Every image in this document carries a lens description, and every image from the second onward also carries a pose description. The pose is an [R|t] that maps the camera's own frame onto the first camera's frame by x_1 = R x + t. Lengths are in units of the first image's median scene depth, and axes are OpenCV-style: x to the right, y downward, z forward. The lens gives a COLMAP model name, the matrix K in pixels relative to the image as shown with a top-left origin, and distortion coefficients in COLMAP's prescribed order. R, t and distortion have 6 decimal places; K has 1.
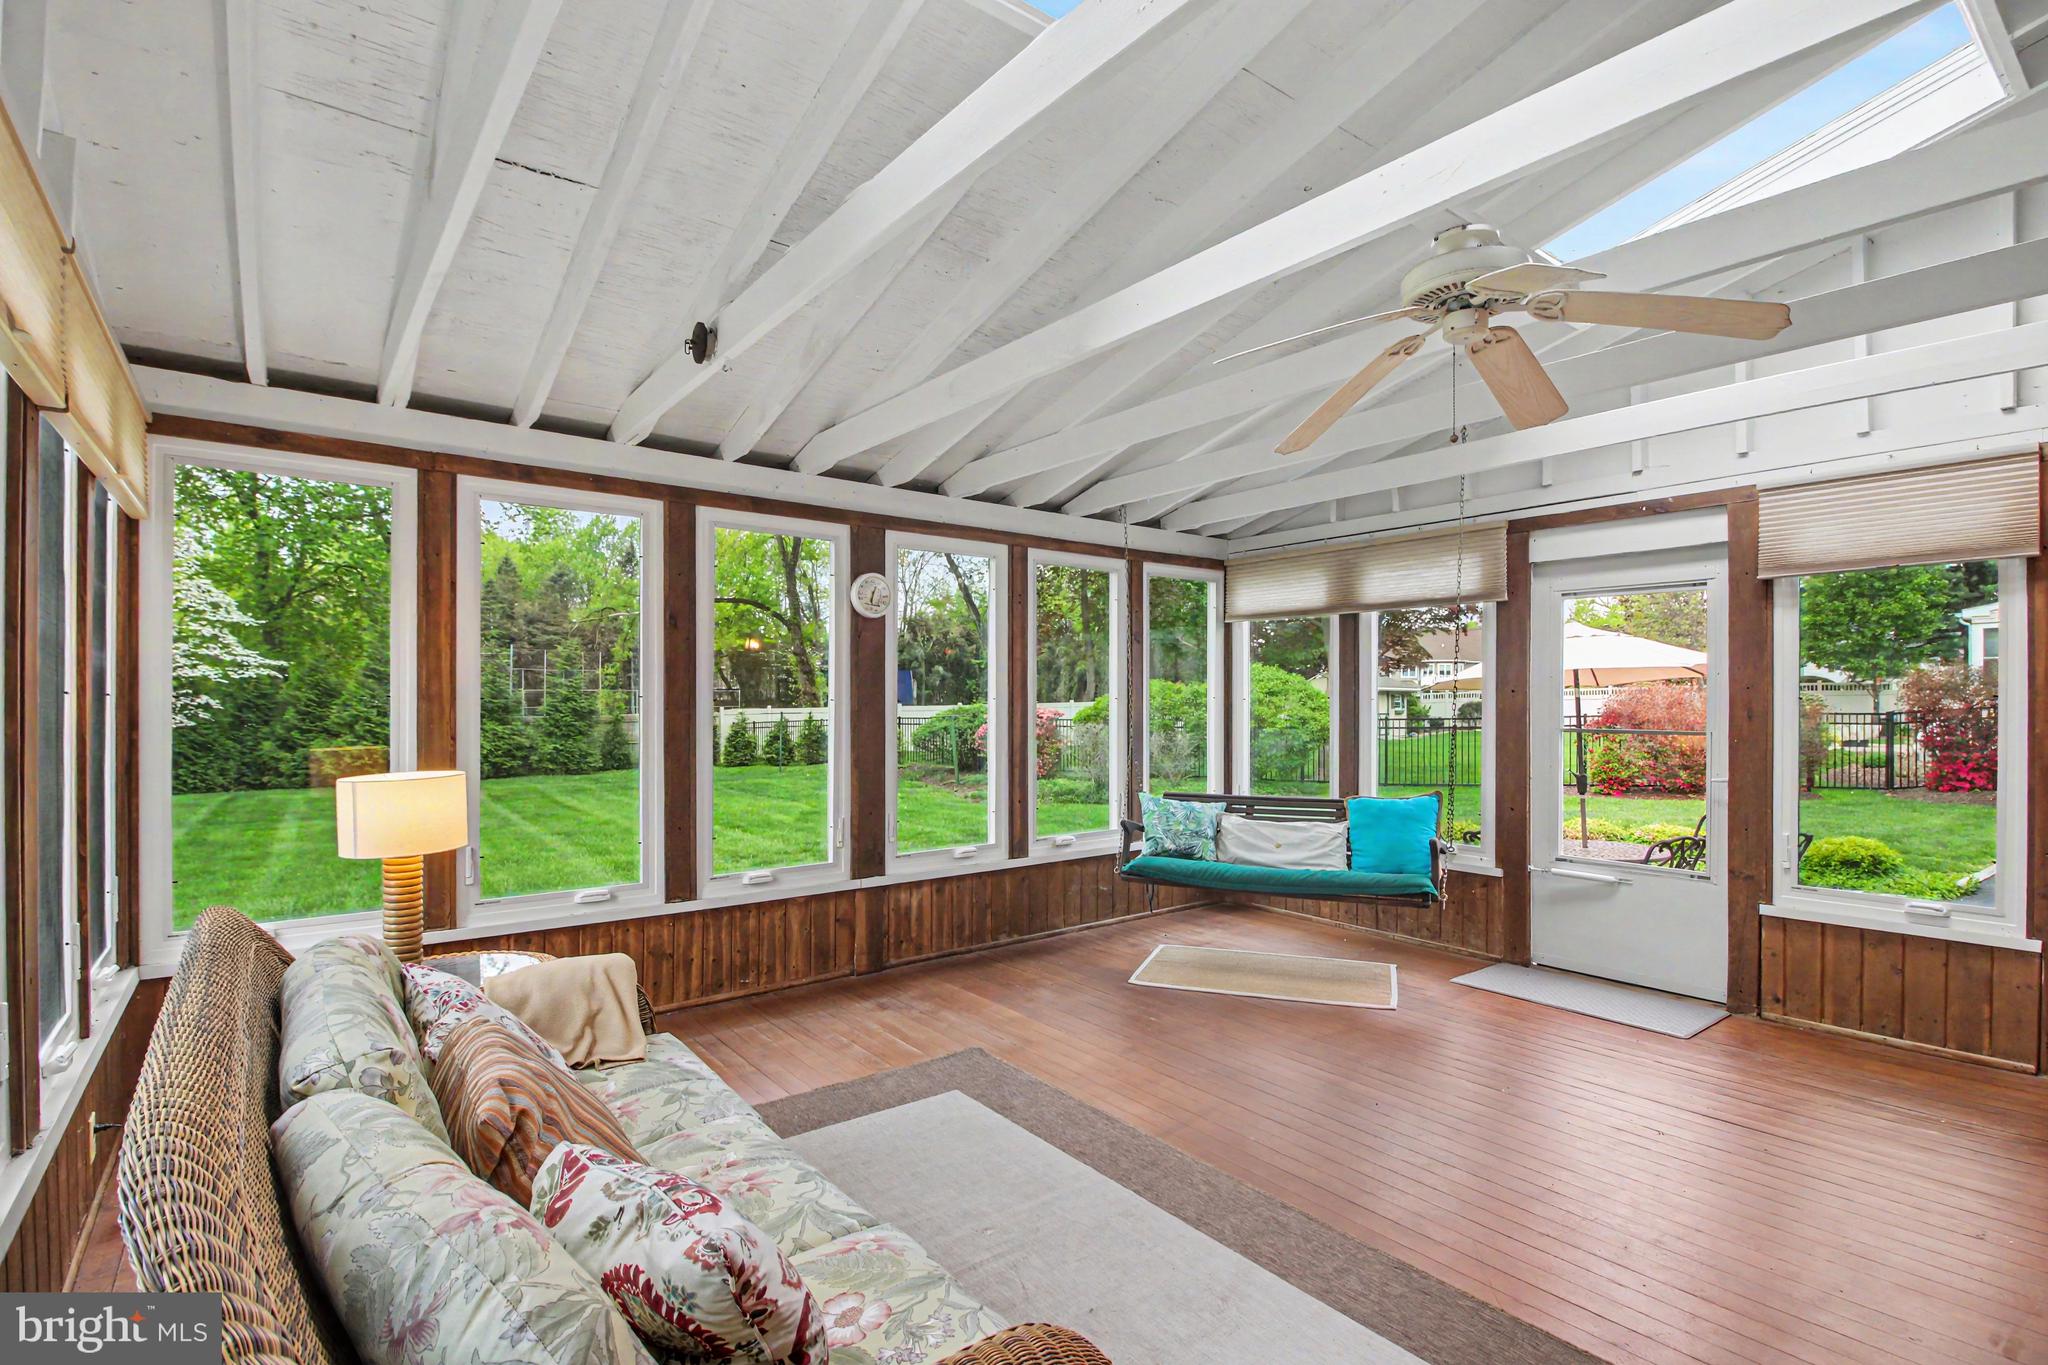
lens RADIAL K [[983.6, 0, 1024.0], [0, 983.6, 682.5], [0, 0, 1]] dist [-0.000185, -0.000104]
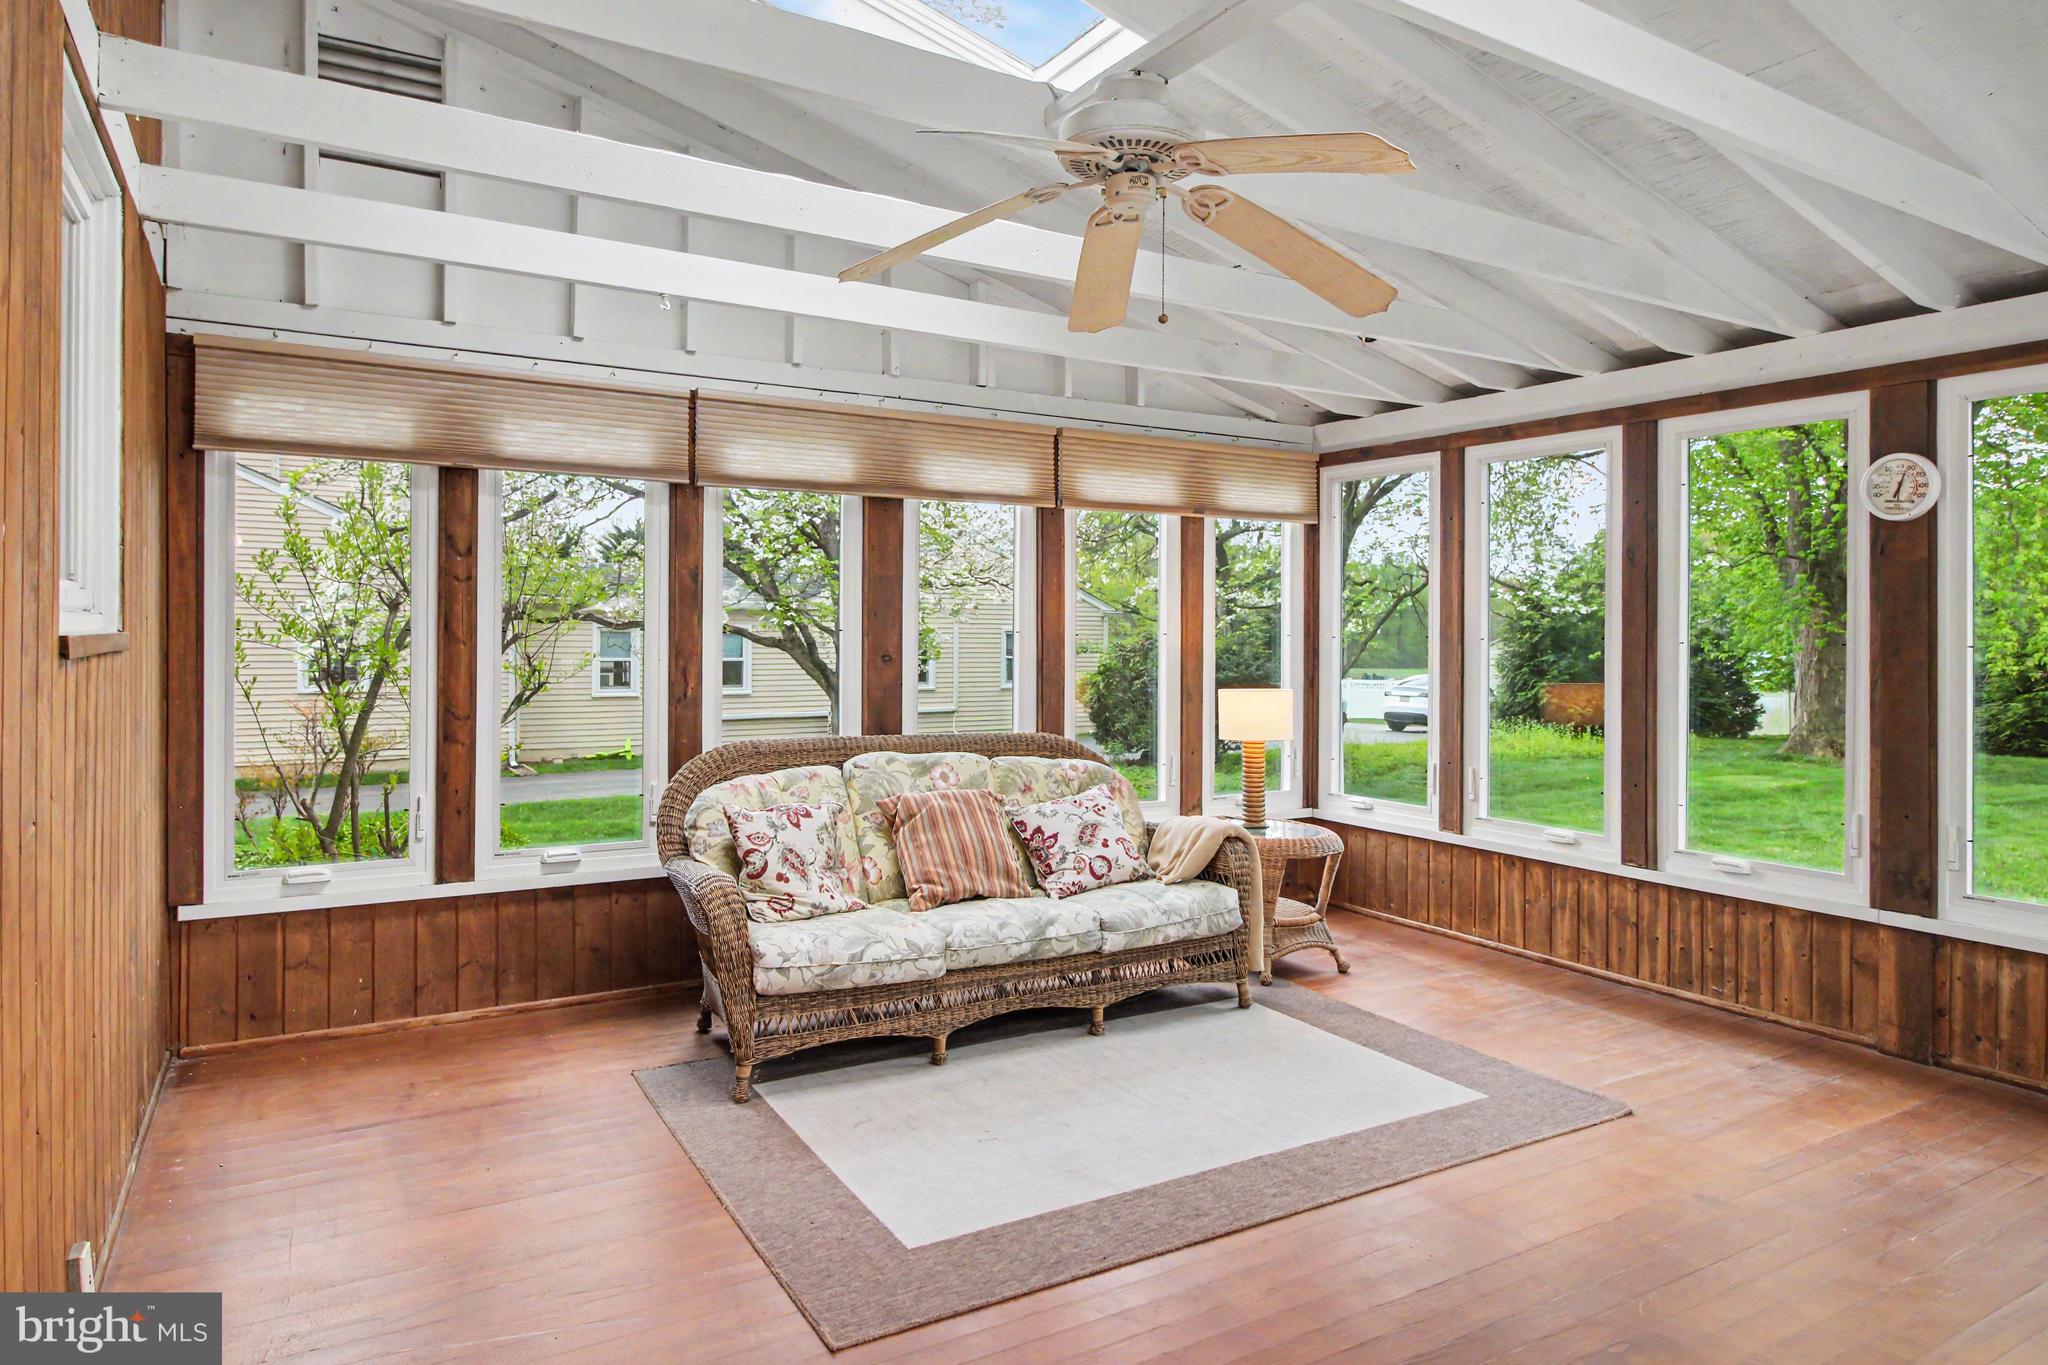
lens RADIAL K [[1230.9, 0, 1026.7], [0, 1230.9, 631.7], [0, 0, 1]] dist [-0.000587, -0.000897]
pose [[-0.123382, -0.002503, -0.992356, 0.821282], [0.008398, 0.999958, -0.003566, 0.007177], [0.992324, -0.008773, -0.123355, 0.576629]]
